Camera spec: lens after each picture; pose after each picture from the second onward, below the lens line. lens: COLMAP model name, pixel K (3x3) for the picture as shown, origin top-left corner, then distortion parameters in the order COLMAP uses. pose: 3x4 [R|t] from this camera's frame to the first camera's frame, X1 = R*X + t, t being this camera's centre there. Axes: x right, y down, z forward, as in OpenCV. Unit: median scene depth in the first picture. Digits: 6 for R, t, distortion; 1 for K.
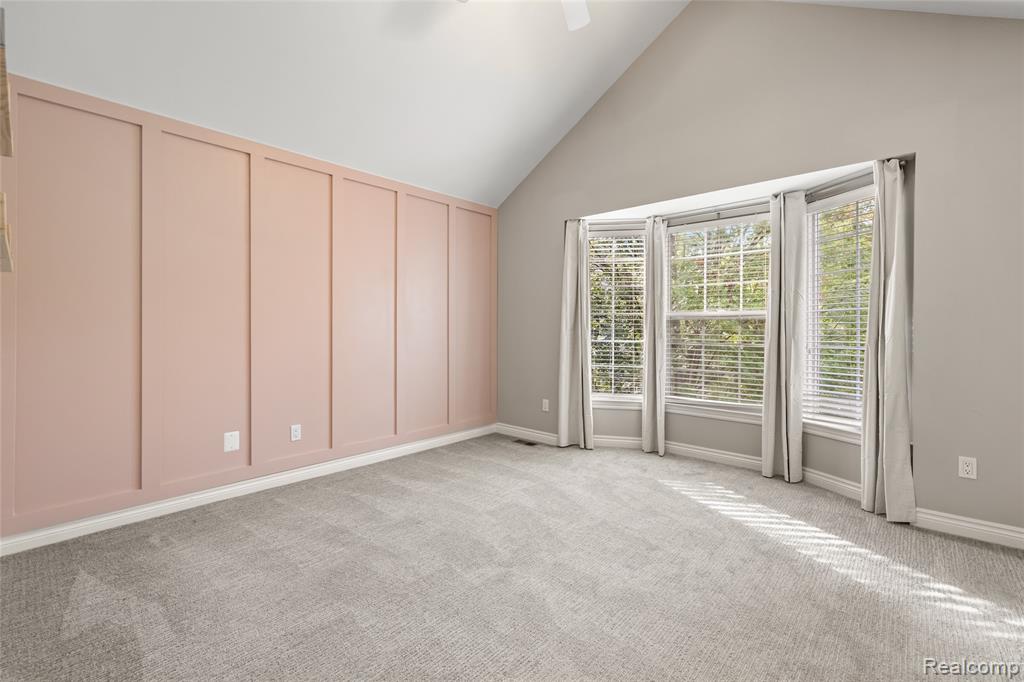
lens RADIAL K [[435.3, 0, 511.2], [0, 435.3, 335.2], [0, 0, 1]] dist [-0.000141, 0.000097]
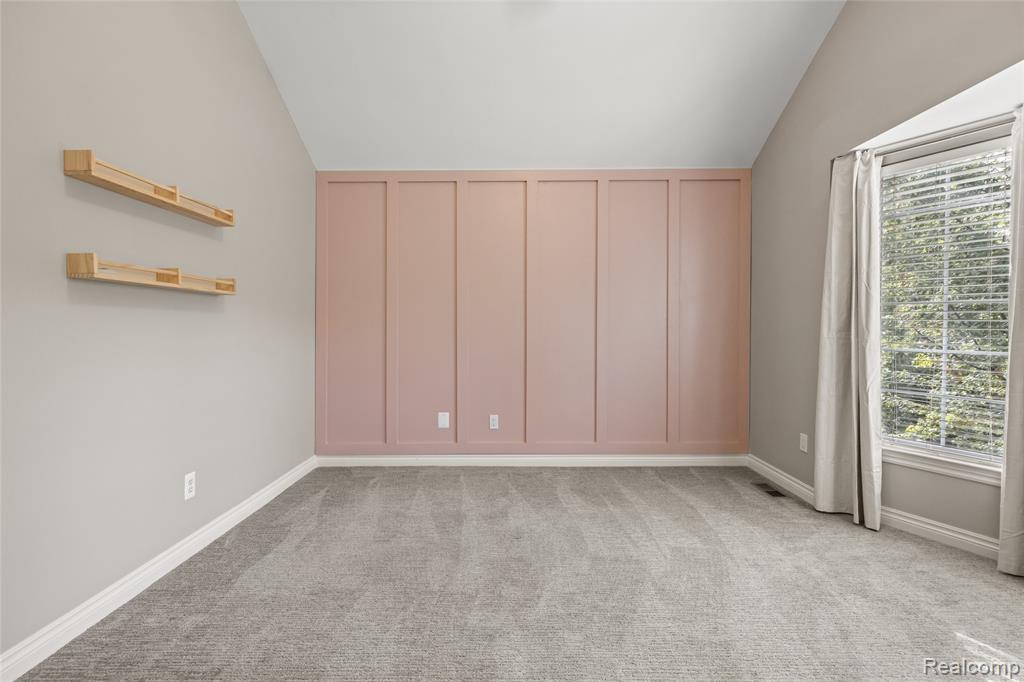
lens RADIAL K [[435.3, 0, 511.2], [0, 435.3, 335.2], [0, 0, 1]] dist [-0.000141, 0.000097]
pose [[0.678208, 0.012973, -0.734756, 0.292342], [-0.011649, 0.999908, 0.006903, -0.004677], [0.734778, 0.003878, 0.678297, 0.232036]]
